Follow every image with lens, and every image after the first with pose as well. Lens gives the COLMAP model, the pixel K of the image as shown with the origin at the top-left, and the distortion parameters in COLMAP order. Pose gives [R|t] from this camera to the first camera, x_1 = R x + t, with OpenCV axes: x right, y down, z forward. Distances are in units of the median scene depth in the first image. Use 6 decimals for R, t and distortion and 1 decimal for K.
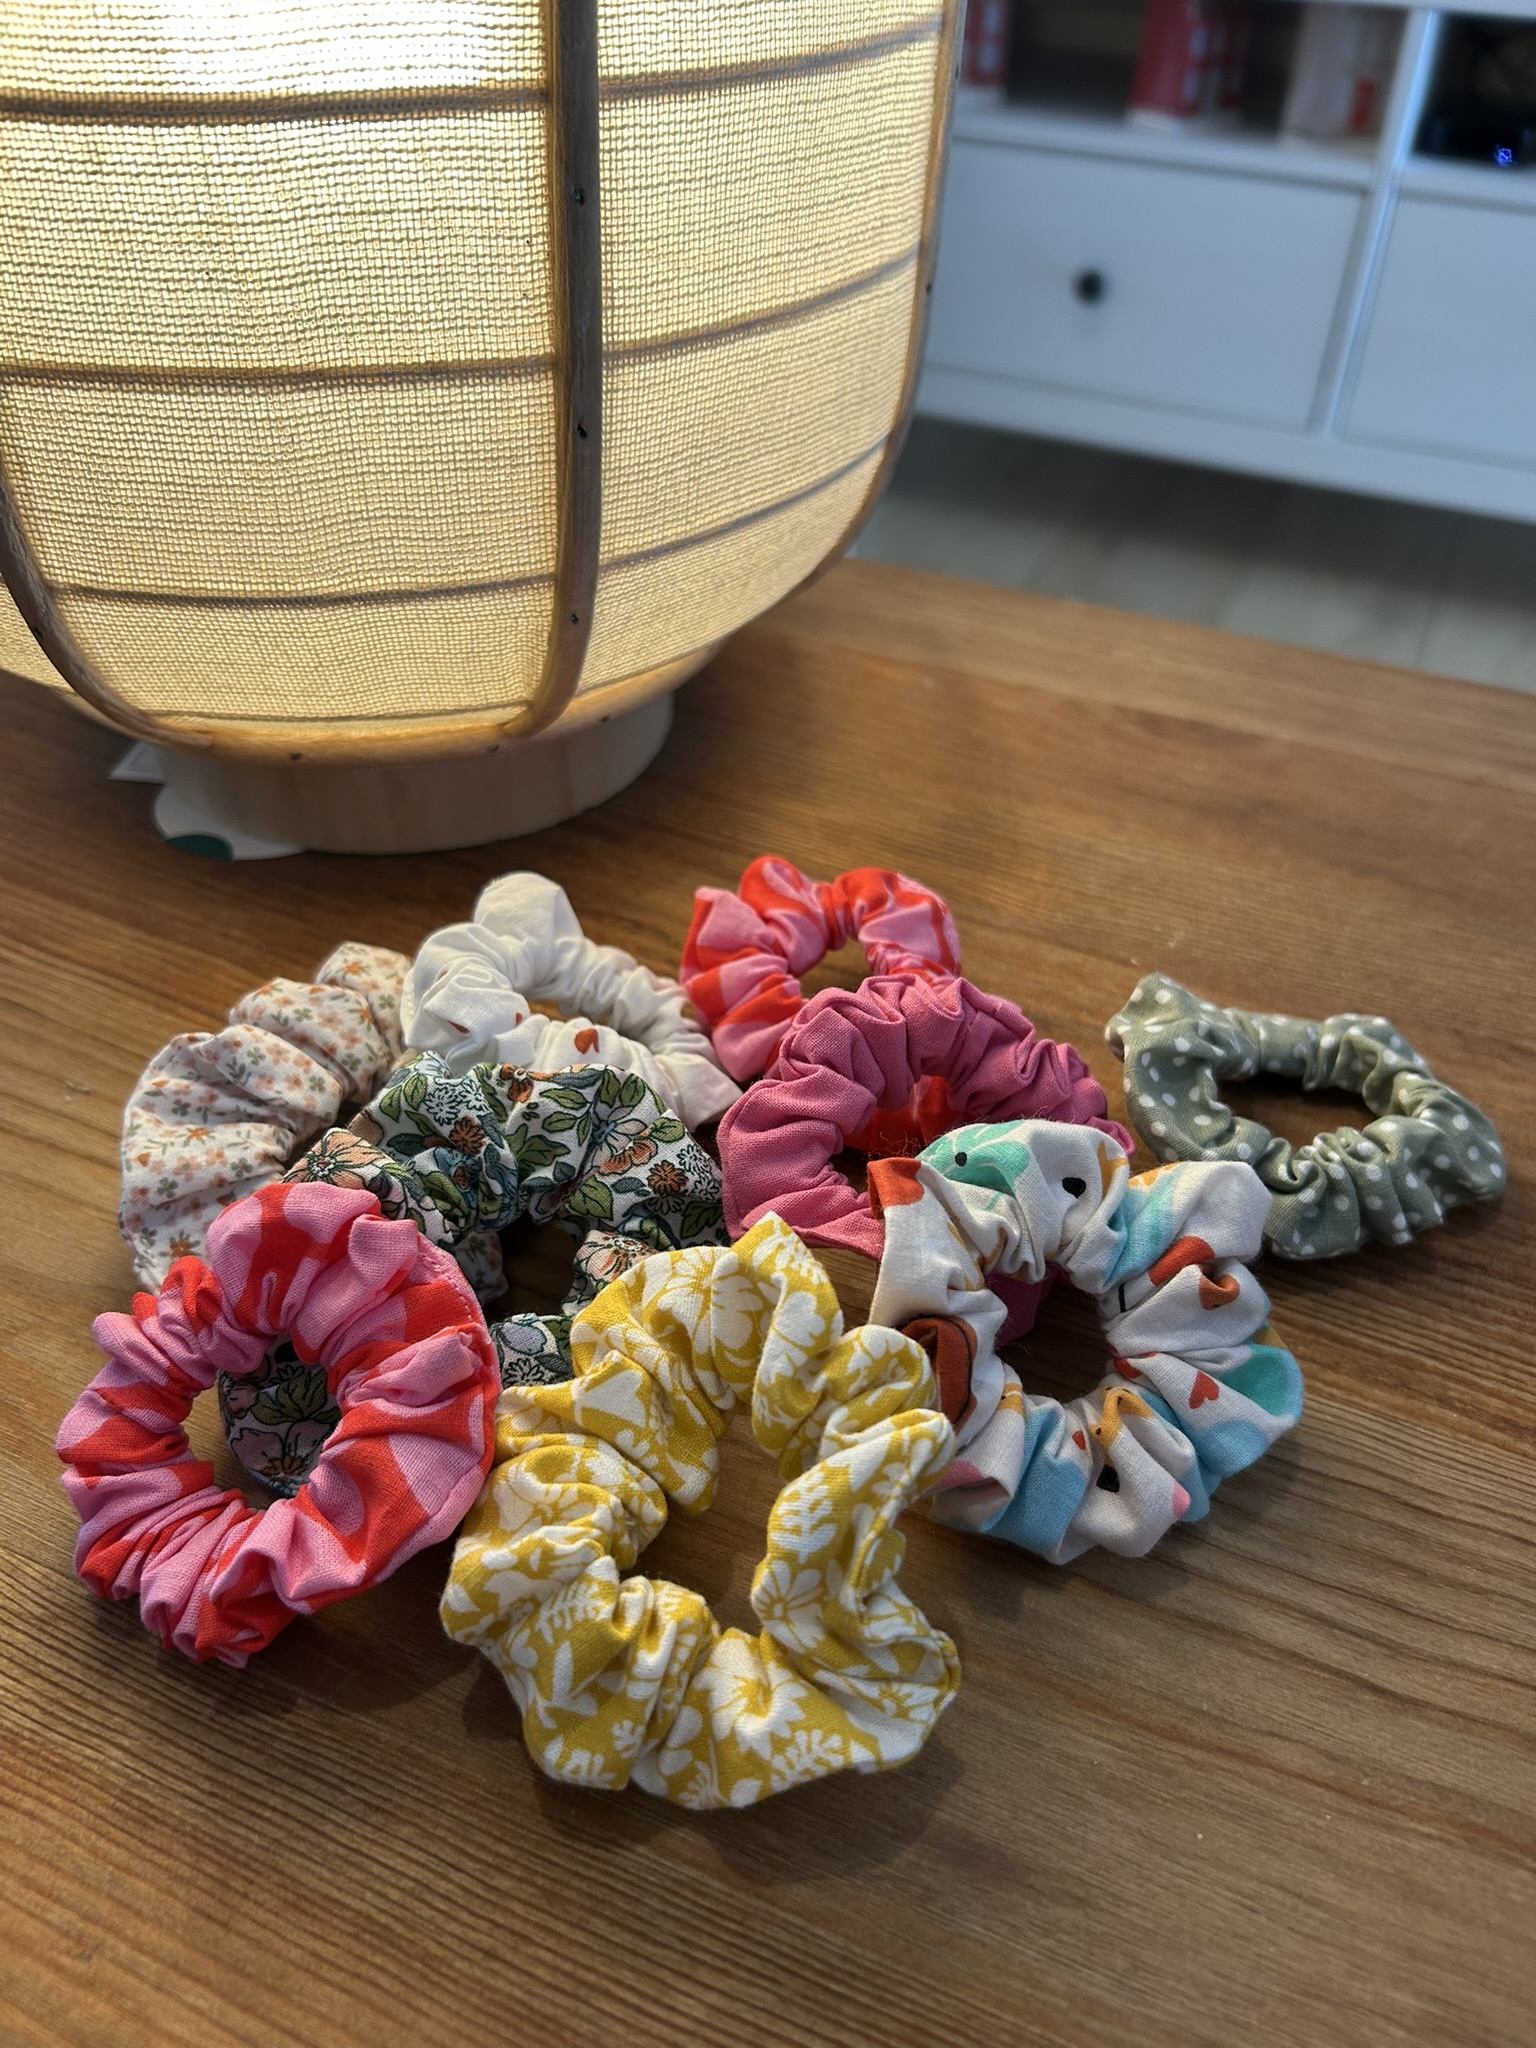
lens RADIAL K [[1615.1, 0, 732.1], [0, 1615.1, 1019.4], [0, 0, 1]] dist [0.015118, -0.036790]
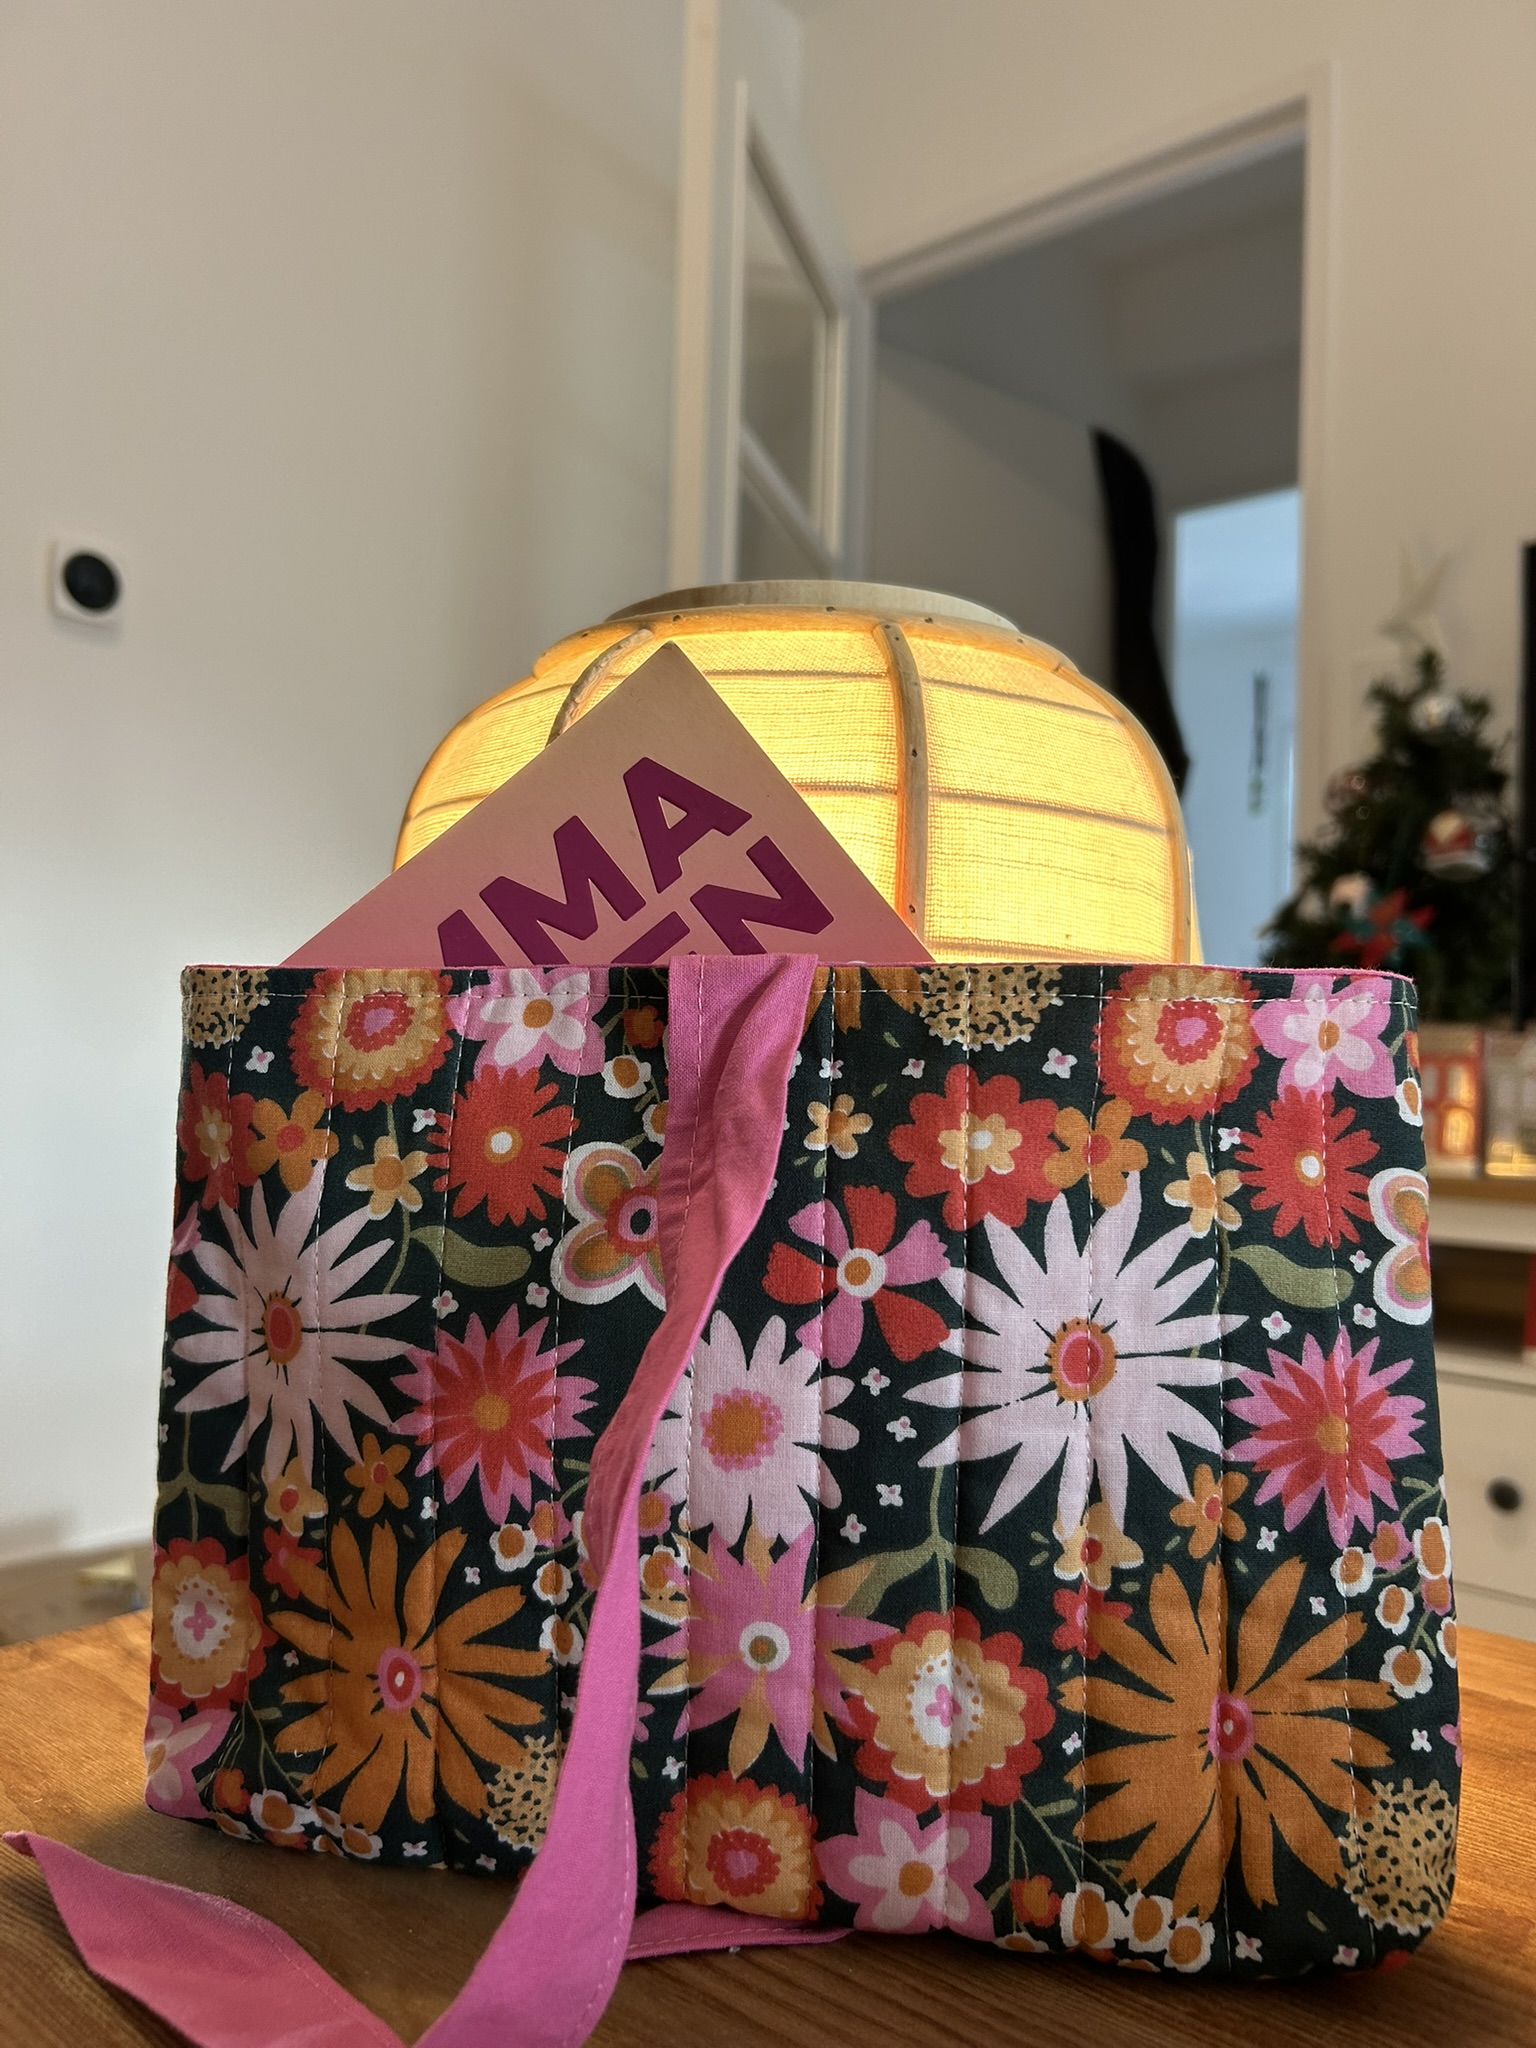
lens RADIAL K [[1615.1, 0, 753.5], [0, 1615.1, 1013.7], [0, 0, 1]] dist [0.015118, -0.036790]
pose [[0.962186, 0.014601, -0.272002, 0.116659], [-0.193340, 0.740014, -0.644204, 0.266581], [0.191880, 0.672433, 0.714854, -0.154891]]
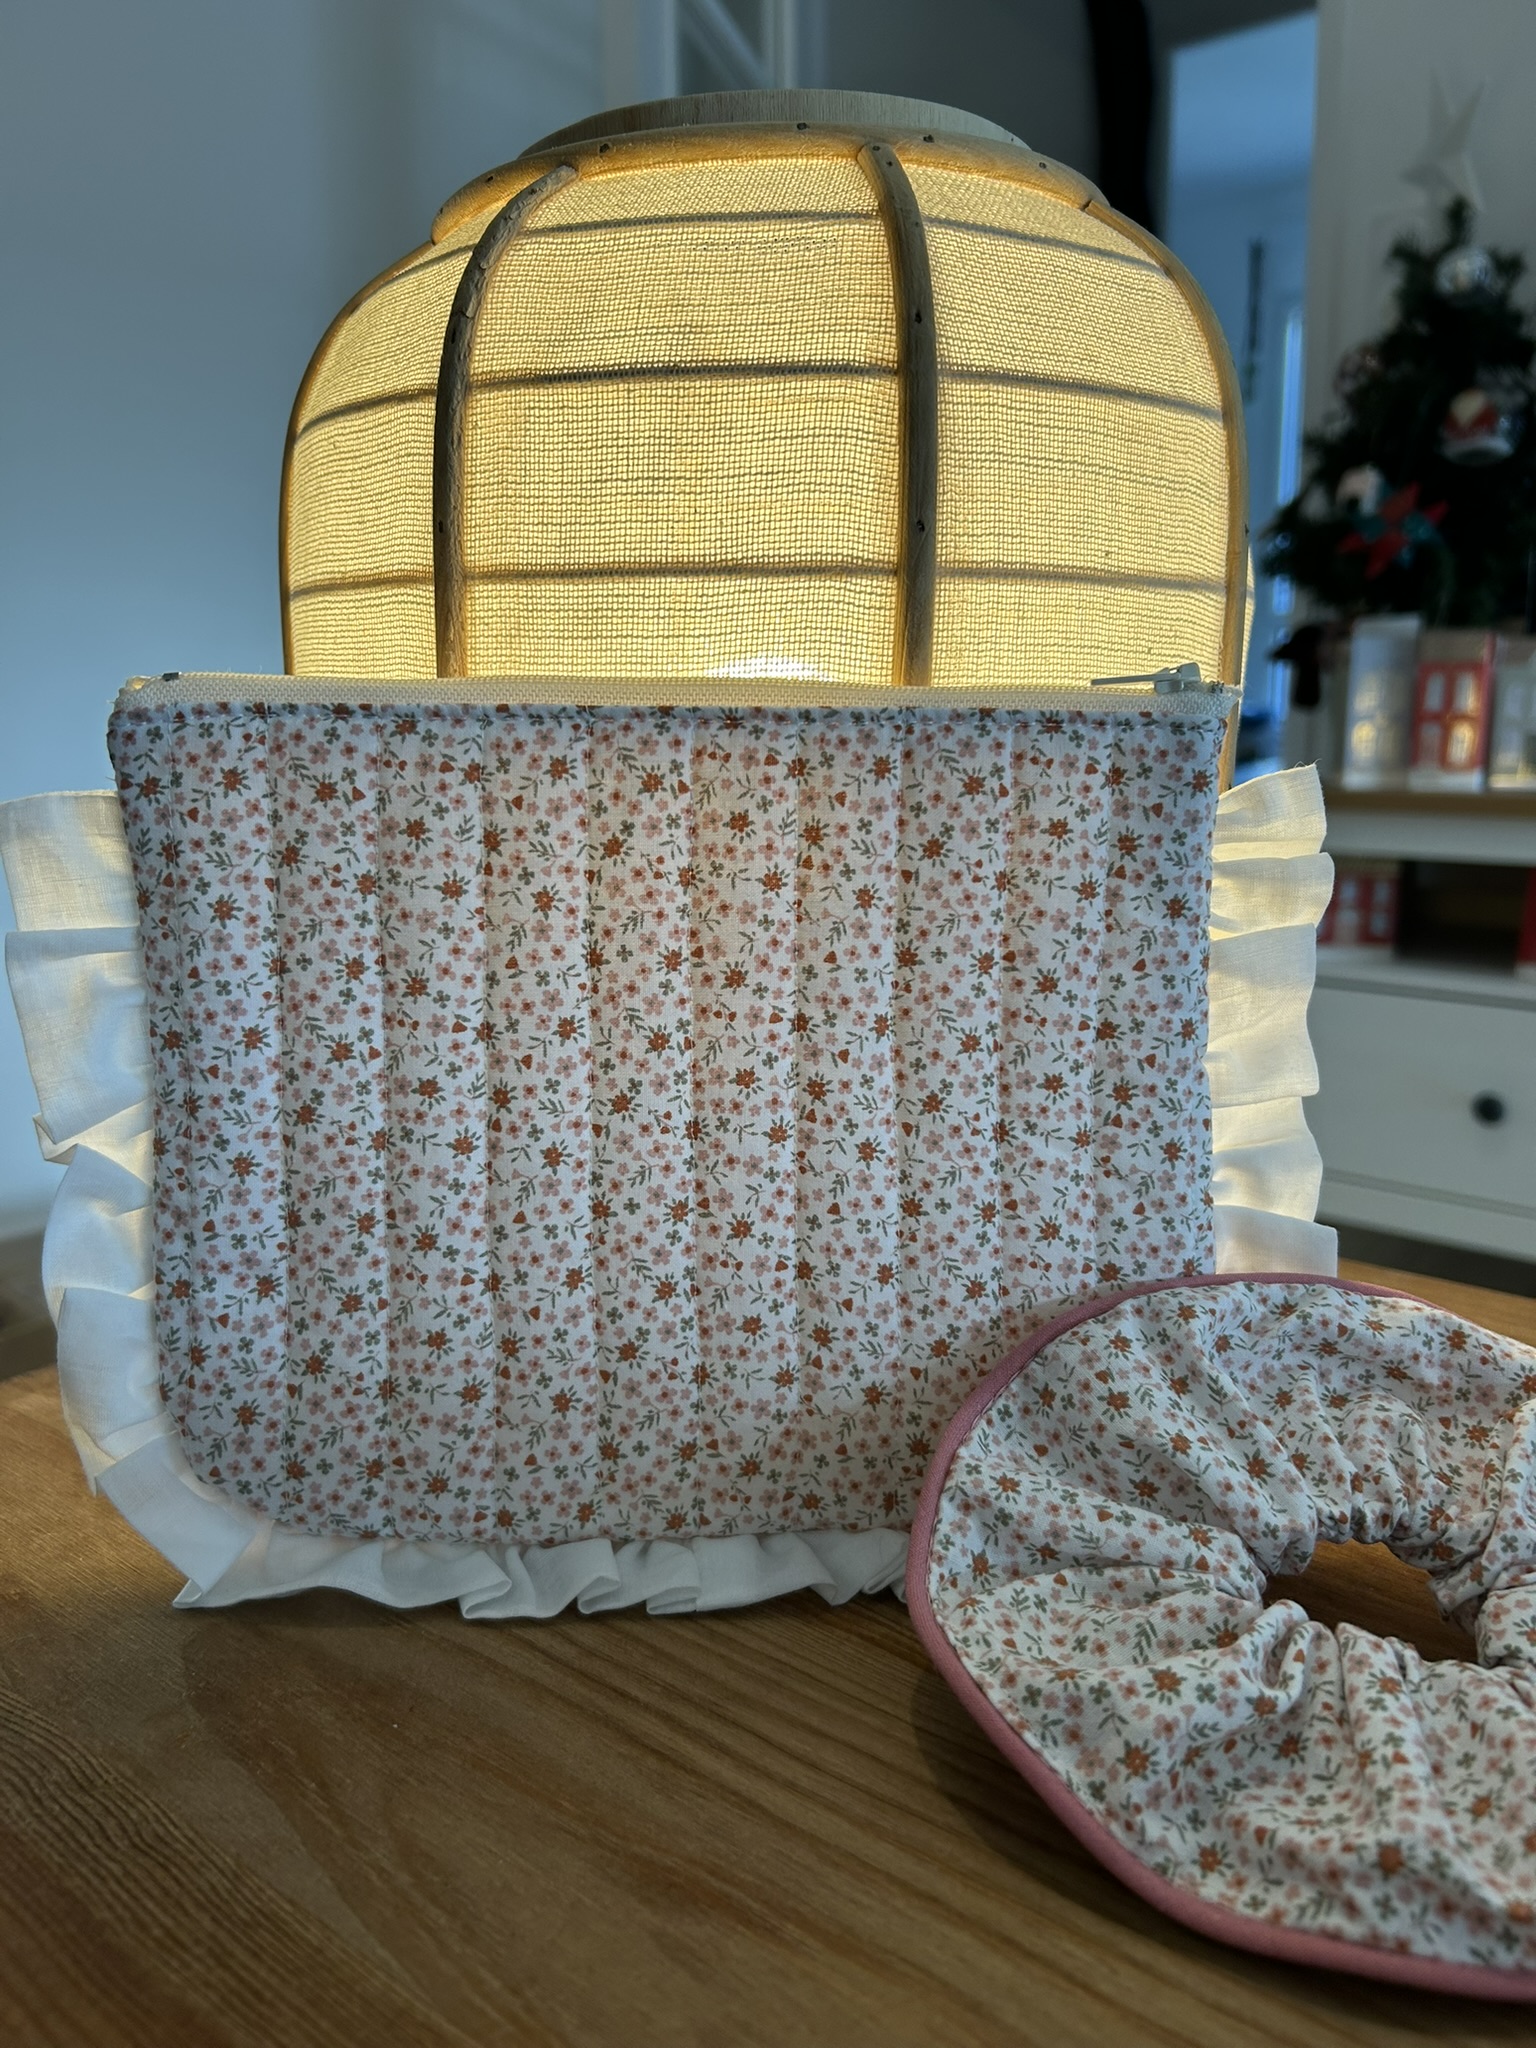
lens RADIAL K [[1615.1, 0, 751.1], [0, 1615.1, 1025.3], [0, 0, 1]] dist [0.015118, -0.036790]
pose [[0.967064, 0.034660, -0.252161, 0.071951], [-0.150746, 0.876244, -0.457682, 0.160019], [0.205091, 0.480620, 0.852609, -0.054836]]
